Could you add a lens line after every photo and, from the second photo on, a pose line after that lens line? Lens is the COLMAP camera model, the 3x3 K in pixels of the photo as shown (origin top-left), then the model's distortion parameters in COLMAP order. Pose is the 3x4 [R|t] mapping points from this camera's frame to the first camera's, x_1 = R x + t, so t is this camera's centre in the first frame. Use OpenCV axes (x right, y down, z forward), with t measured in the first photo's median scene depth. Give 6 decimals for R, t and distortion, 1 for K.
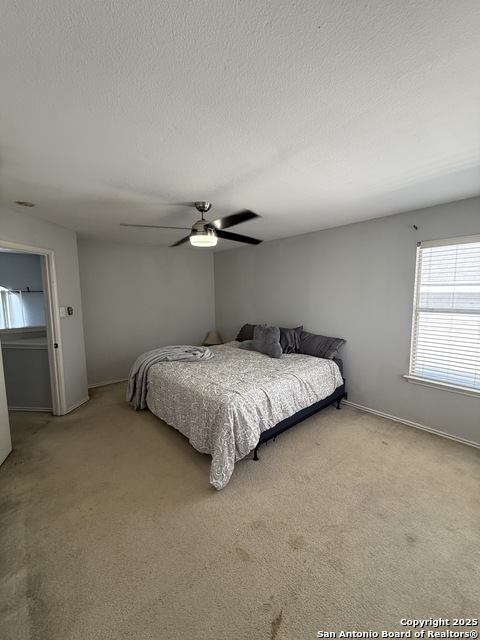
lens RADIAL K [[253.6, 0, 240.1], [0, 253.6, 318.1], [0, 0, 1]] dist [0.000254, 0.000021]
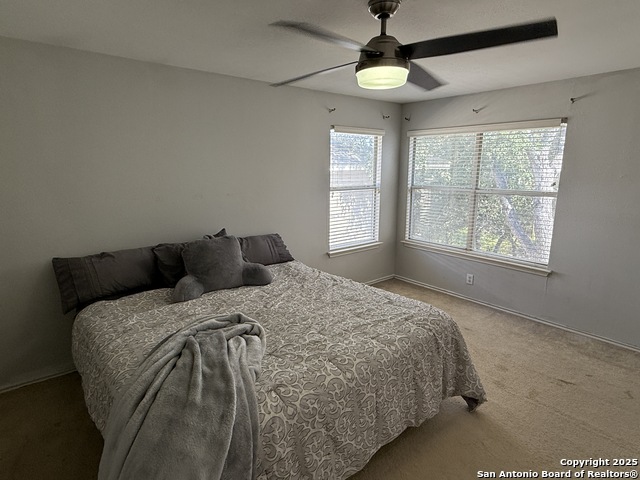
lens RADIAL K [[355.8, 0, 320.0], [0, 355.8, 240.0], [0, 0, 1]] dist [-0.000300, 0.000156]
pose [[0.039481, -0.196547, 0.979699, -0.843977], [0.096579, 0.976624, 0.192038, -0.120047], [-0.994542, 0.087037, 0.057541, 1.002062]]
